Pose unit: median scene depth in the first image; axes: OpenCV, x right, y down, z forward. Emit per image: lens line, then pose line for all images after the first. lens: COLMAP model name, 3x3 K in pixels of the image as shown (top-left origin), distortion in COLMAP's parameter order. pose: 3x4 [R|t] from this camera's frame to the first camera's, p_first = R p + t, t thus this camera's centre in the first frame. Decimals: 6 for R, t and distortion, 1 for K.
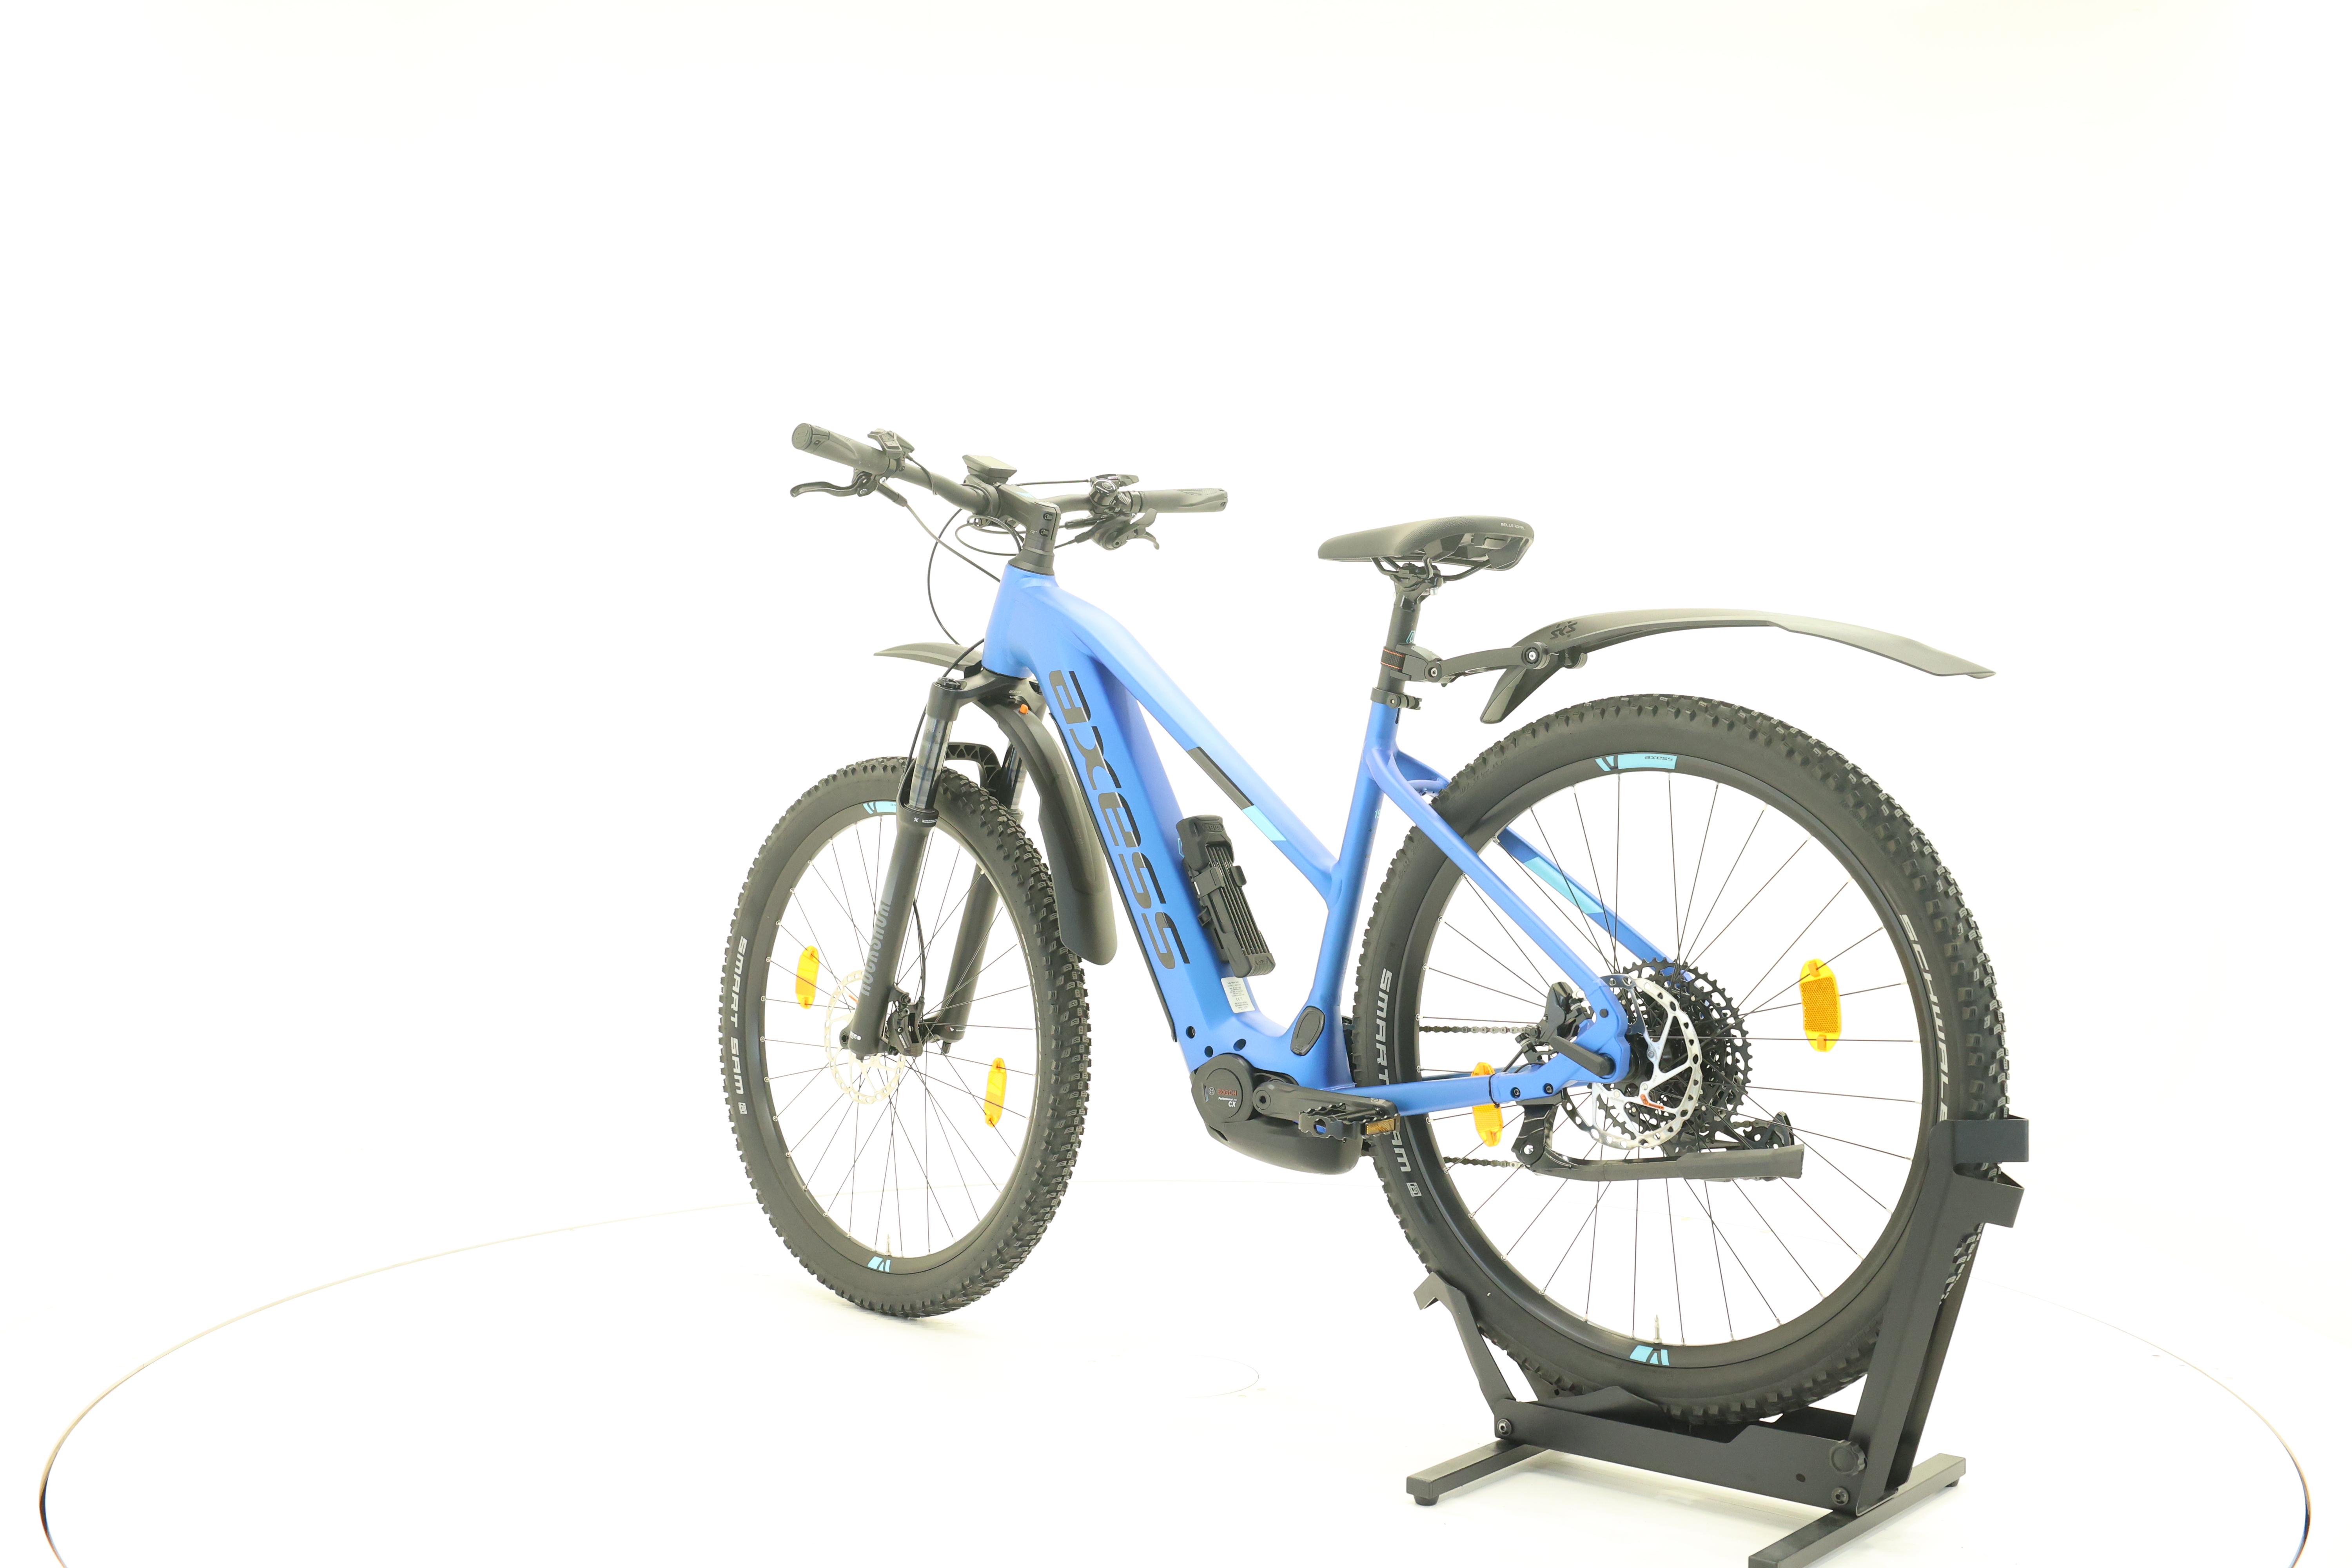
lens RADIAL K [[2490.4, 0, 1176.0], [0, 2490.4, 784.0], [0, 0, 1]] dist [-0.004081, -0.001191]
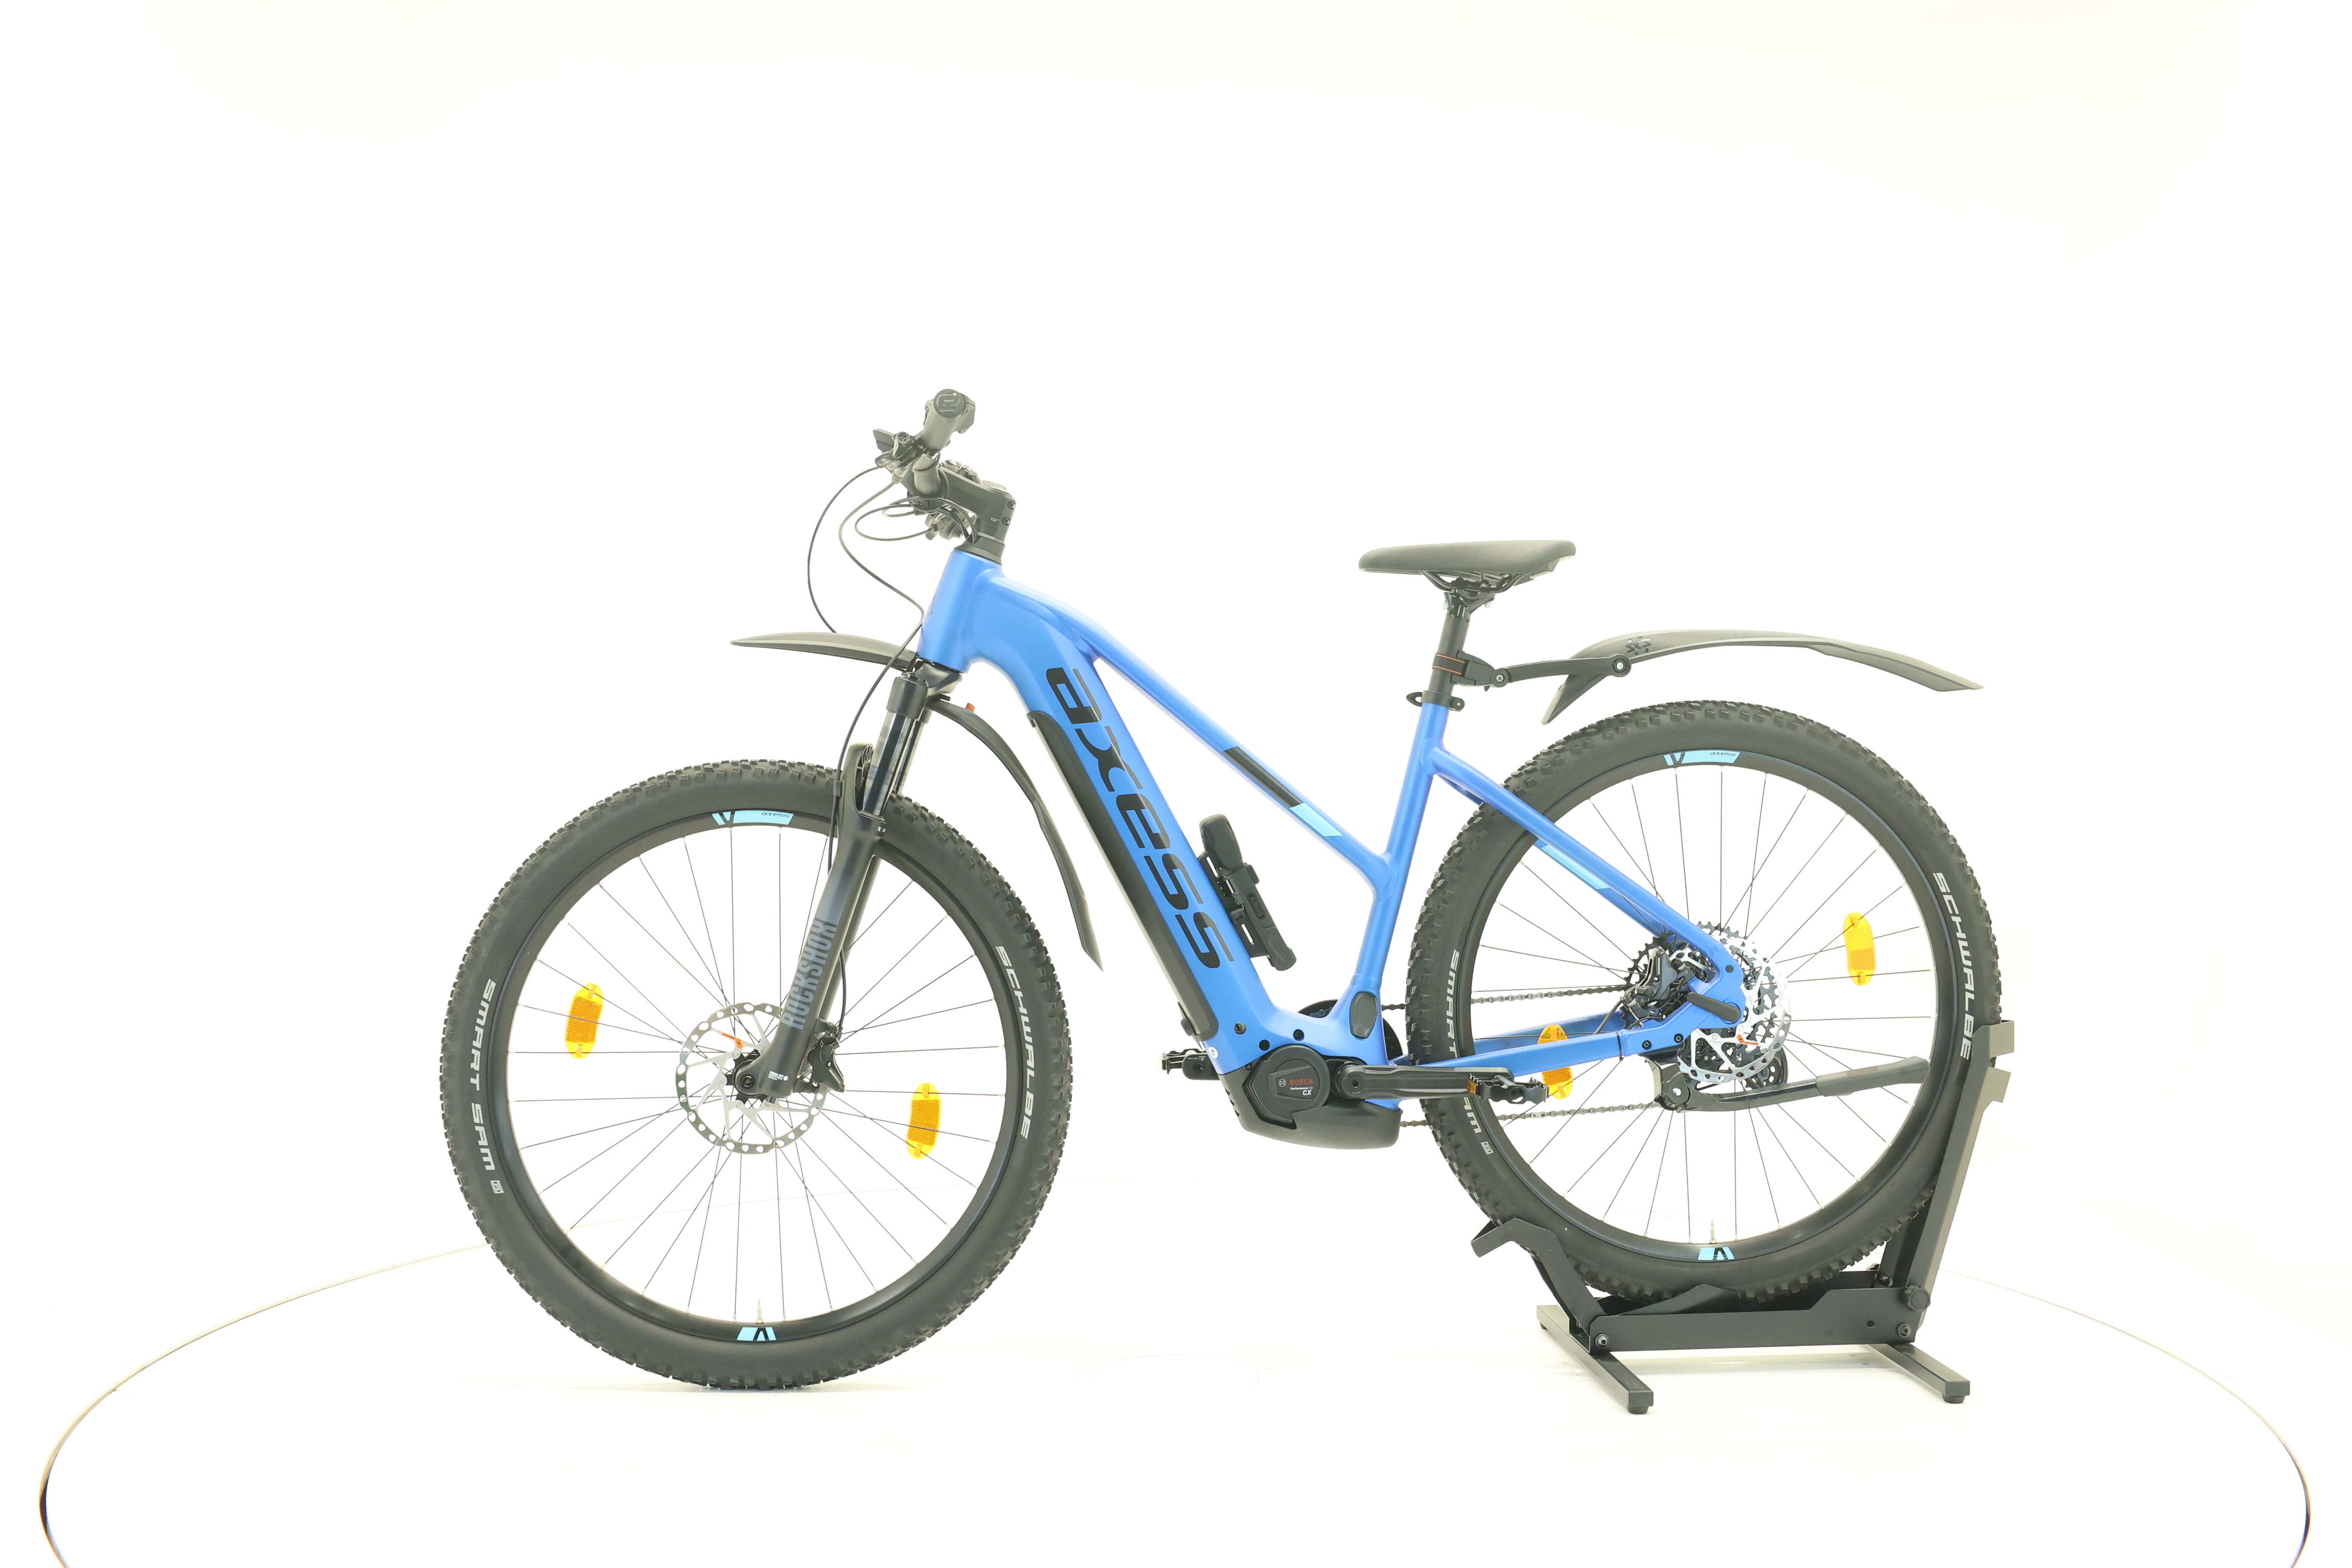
lens RADIAL K [[2490.4, 0, 1176.0], [0, 2490.4, 784.0], [0, 0, 1]] dist [-0.004081, -0.001191]
pose [[0.683163, -0.020349, 0.729982, -0.793317], [0.014164, 0.999793, 0.014614, -0.015759], [-0.730128, 0.000355, 0.683310, 0.346340]]
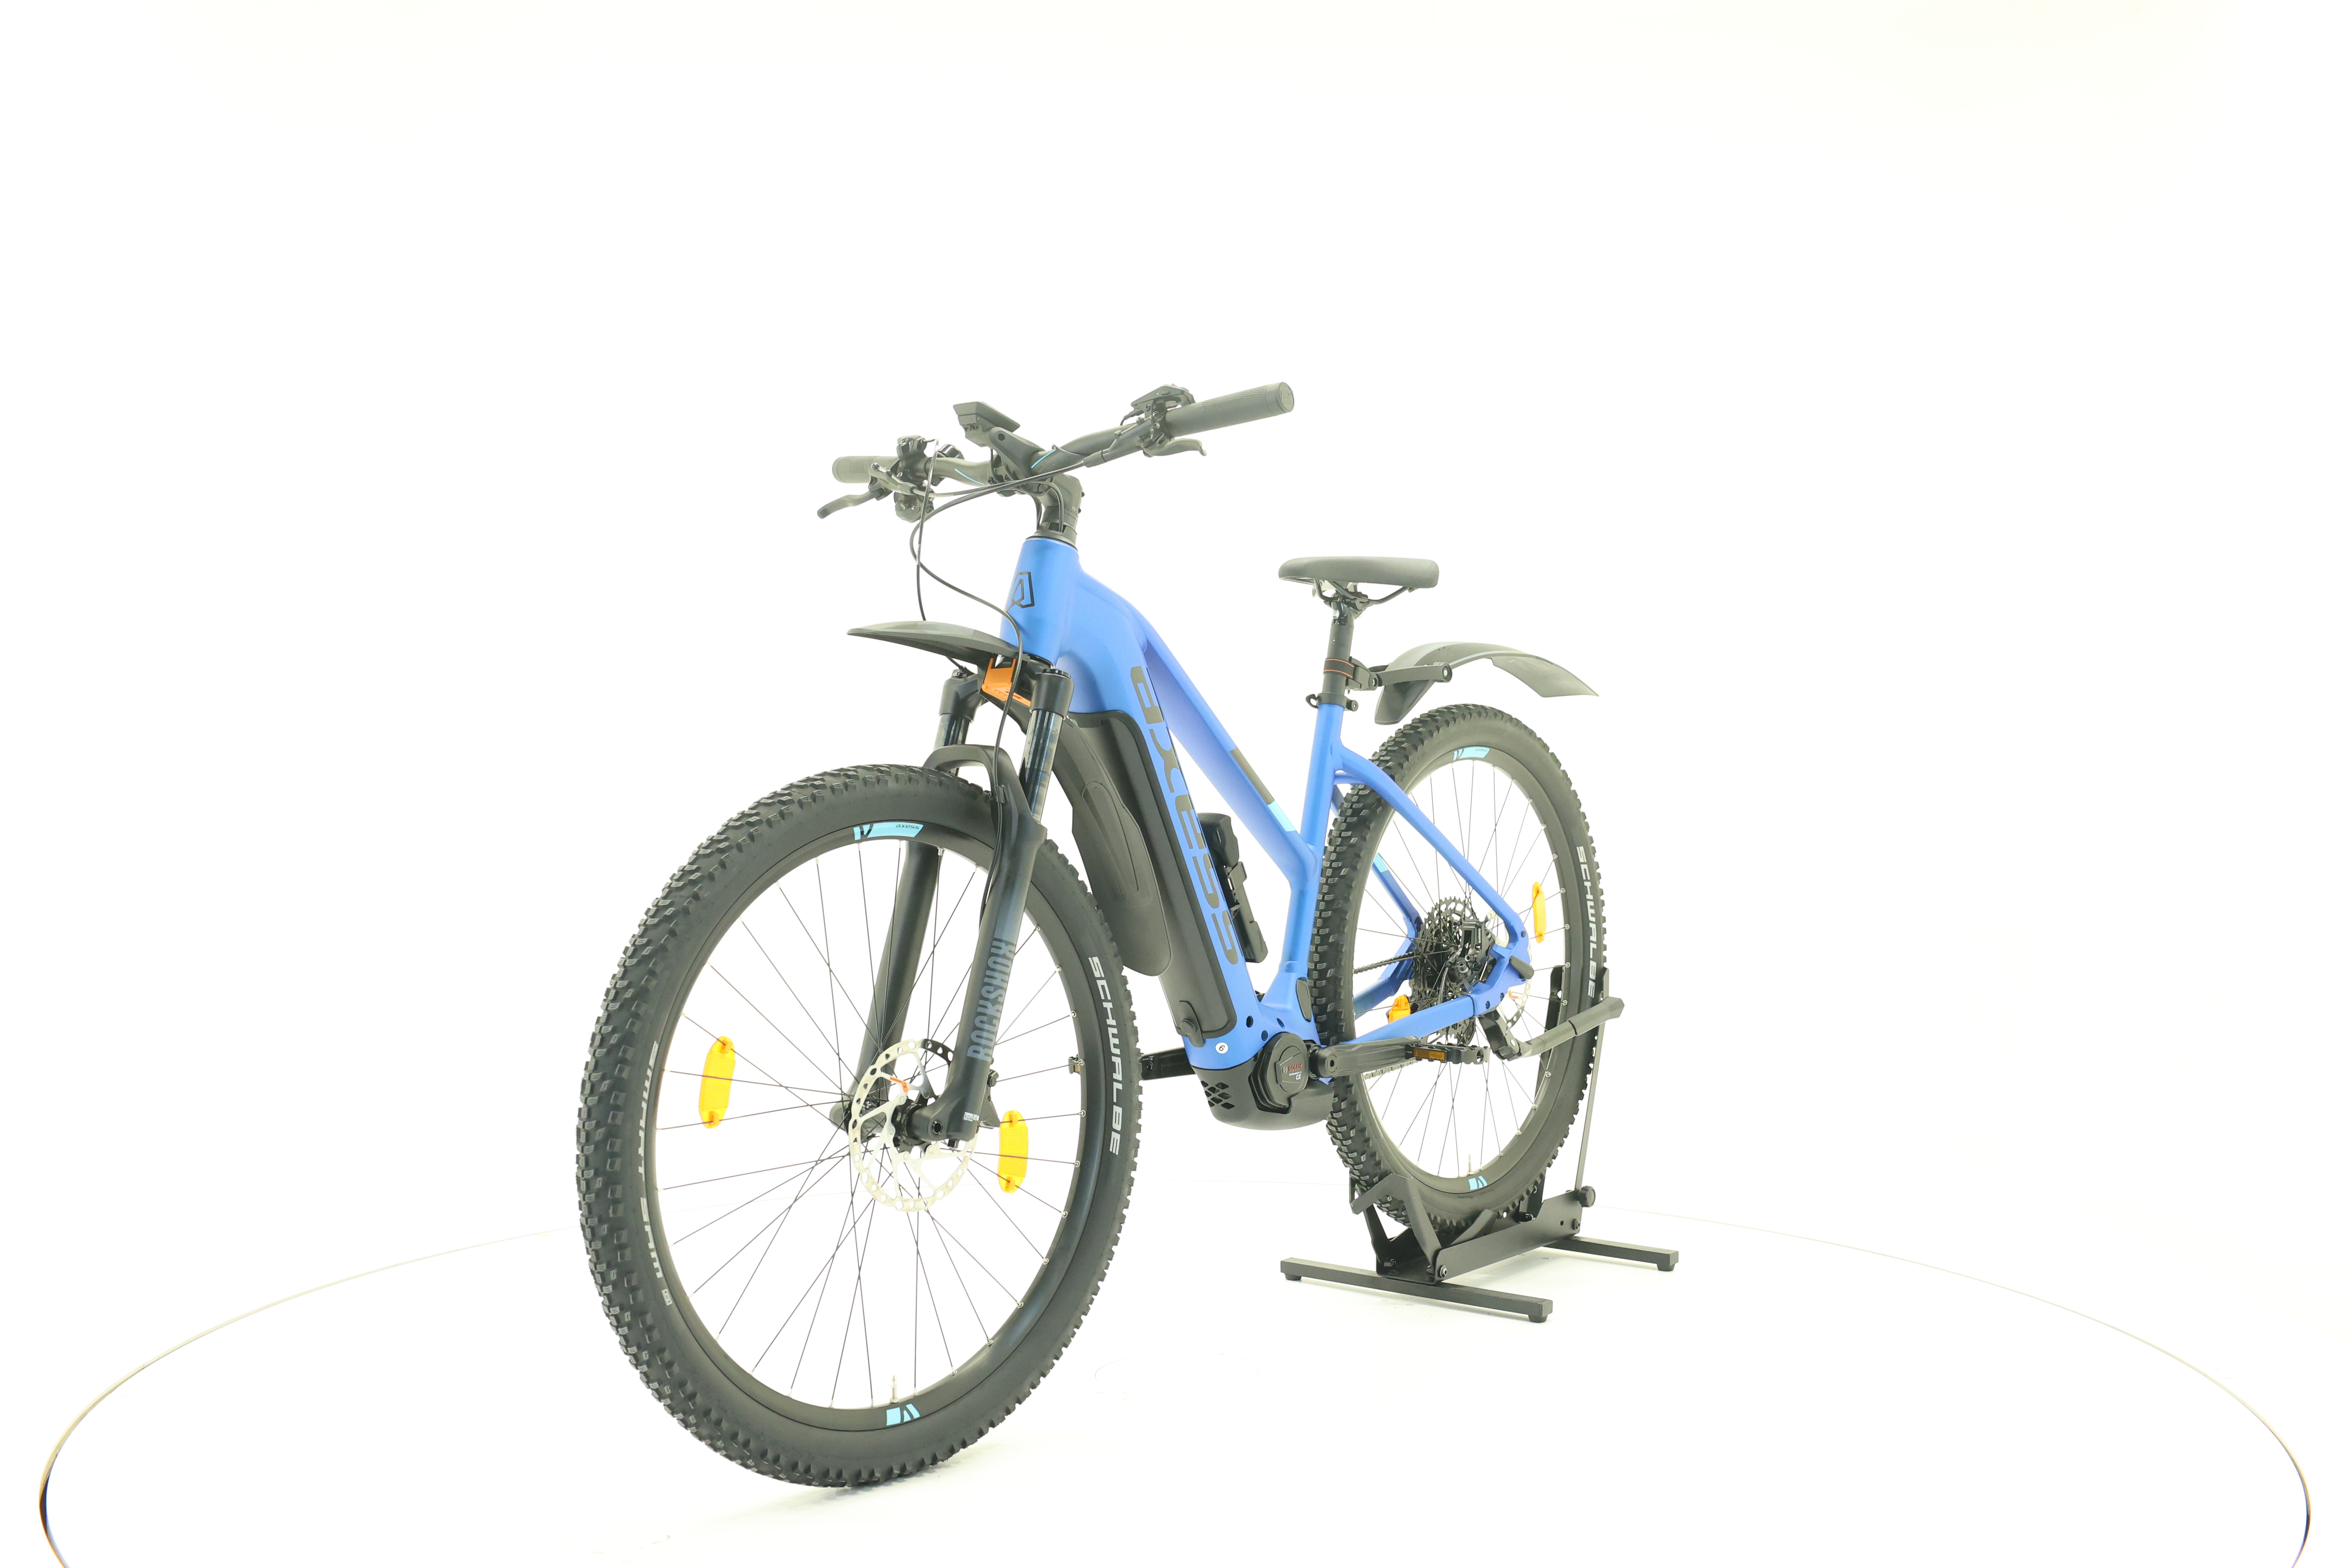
lens RADIAL K [[2490.4, 0, 1176.0], [0, 2490.4, 784.0], [0, 0, 1]] dist [-0.004081, -0.001191]
pose [[-0.050882, -0.026477, 0.998354, -1.082103], [0.017567, 0.999470, 0.027402, -0.029524], [-0.998550, 0.018932, -0.050390, 1.144536]]
